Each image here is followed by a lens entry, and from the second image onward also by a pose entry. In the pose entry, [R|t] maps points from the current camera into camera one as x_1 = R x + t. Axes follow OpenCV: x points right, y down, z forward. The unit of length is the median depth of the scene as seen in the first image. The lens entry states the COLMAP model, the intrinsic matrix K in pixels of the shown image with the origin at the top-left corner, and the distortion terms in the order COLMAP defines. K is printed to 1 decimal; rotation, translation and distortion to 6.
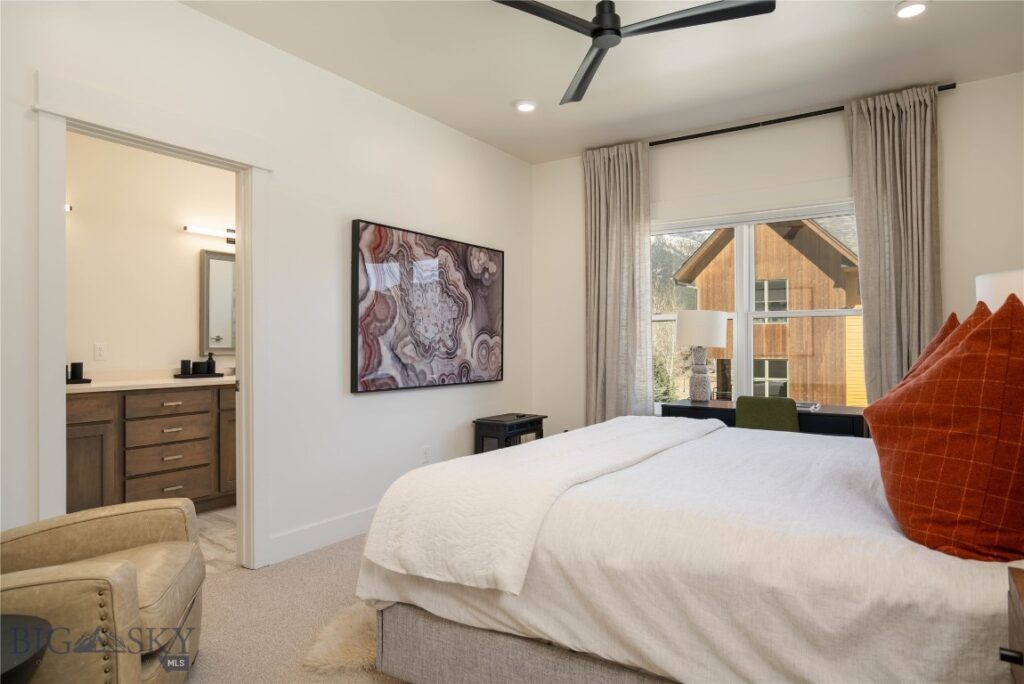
lens RADIAL K [[608.5, 0, 512.0], [0, 608.5, 342.0], [0, 0, 1]] dist [0.060099, 0.000156]
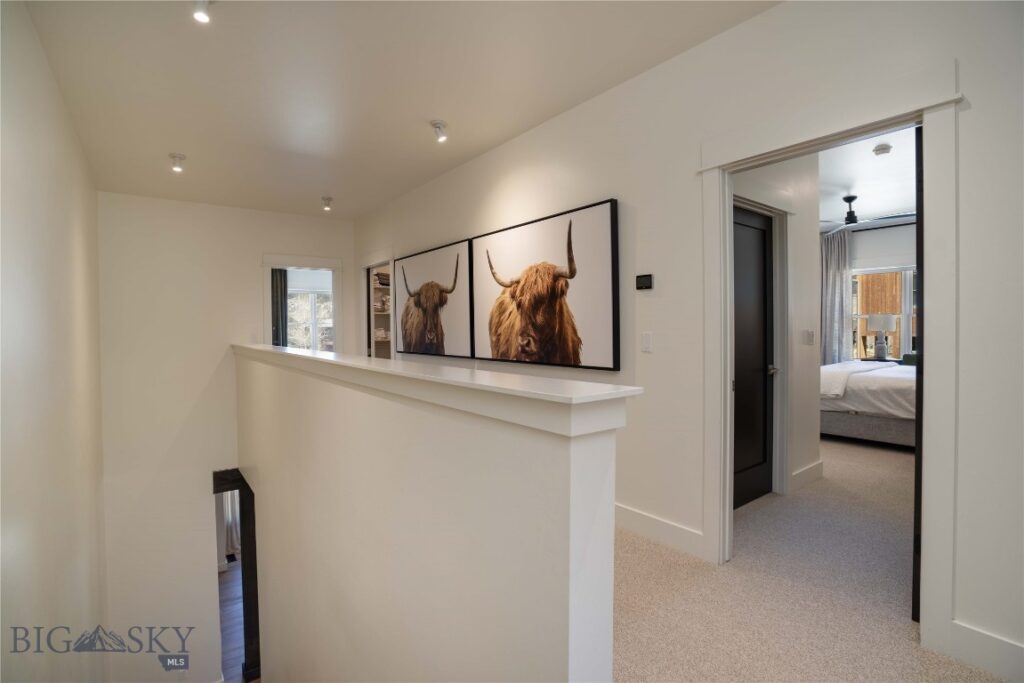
lens RADIAL K [[478.3, 0, 512.0], [0, 478.3, 341.5], [0, 0, 1]] dist [-0.001604, -0.000258]
pose [[0.949959, 0.001586, -0.312370, -0.375861], [0.010809, 0.999221, 0.037944, -0.033537], [0.312187, -0.039421, 0.949203, -0.928756]]
